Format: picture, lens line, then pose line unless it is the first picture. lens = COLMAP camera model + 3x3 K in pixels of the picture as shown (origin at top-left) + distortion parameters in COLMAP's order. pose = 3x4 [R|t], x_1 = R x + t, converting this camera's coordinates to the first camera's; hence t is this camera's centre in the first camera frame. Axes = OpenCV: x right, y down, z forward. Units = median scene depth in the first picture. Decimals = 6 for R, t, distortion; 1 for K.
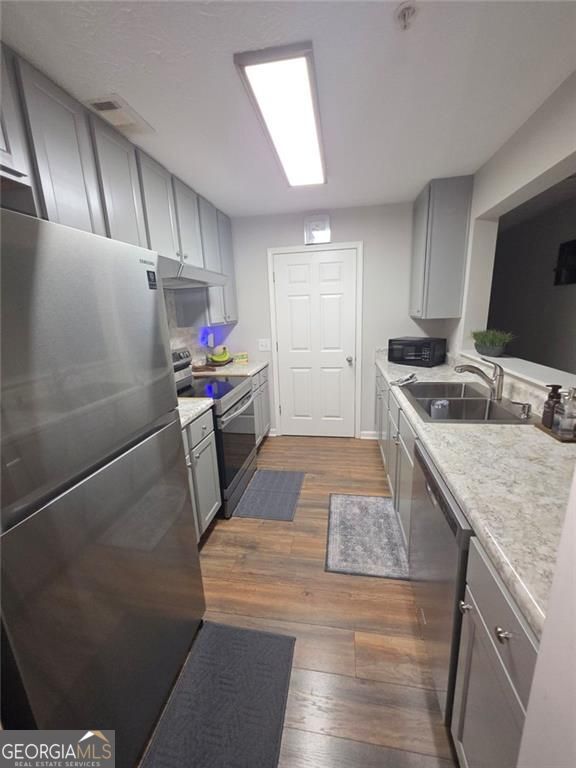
lens RADIAL K [[307.1, 0, 291.4], [0, 307.1, 382.9], [0, 0, 1]] dist [0.000323, -0.000543]
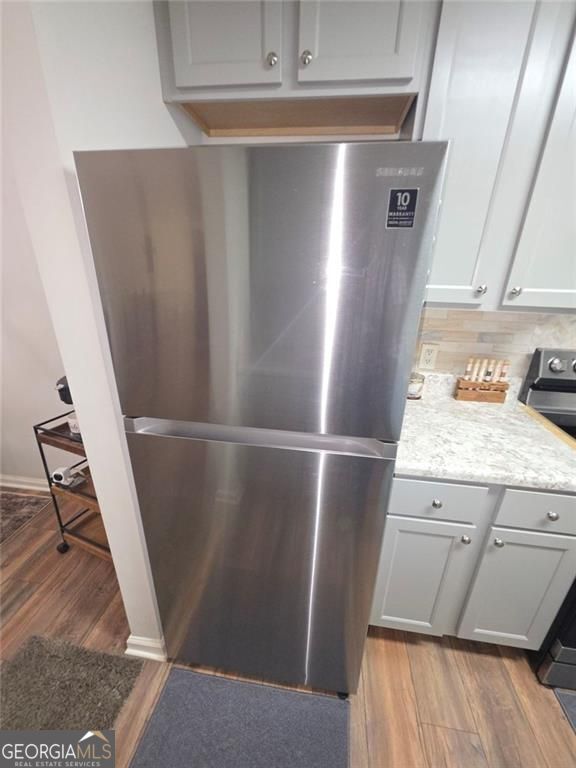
lens RADIAL K [[307.1, 0, 288.0], [0, 307.1, 379.3], [0, 0, 1]] dist [0.000323, -0.000543]
pose [[0.028000, 0.389585, -0.920565, 0.066155], [-0.258255, 0.892480, 0.369844, -0.107318], [0.965671, 0.227385, 0.125602, 0.400940]]
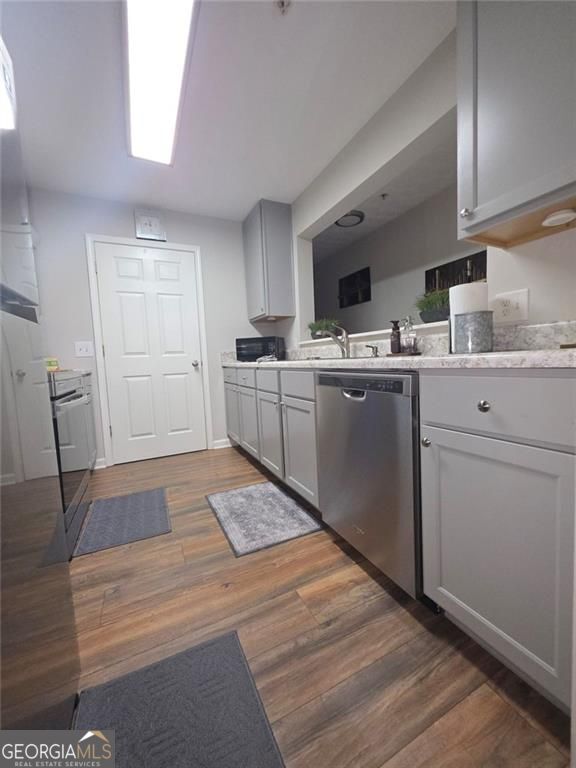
lens RADIAL K [[307.1, 0, 292.7], [0, 307.1, 382.2], [0, 0, 1]] dist [0.000323, -0.000543]
pose [[0.811218, -0.043793, 0.583102, -0.183417], [0.148299, 0.979997, -0.132714, 0.226525], [-0.565626, 0.194134, 0.801486, 0.126893]]
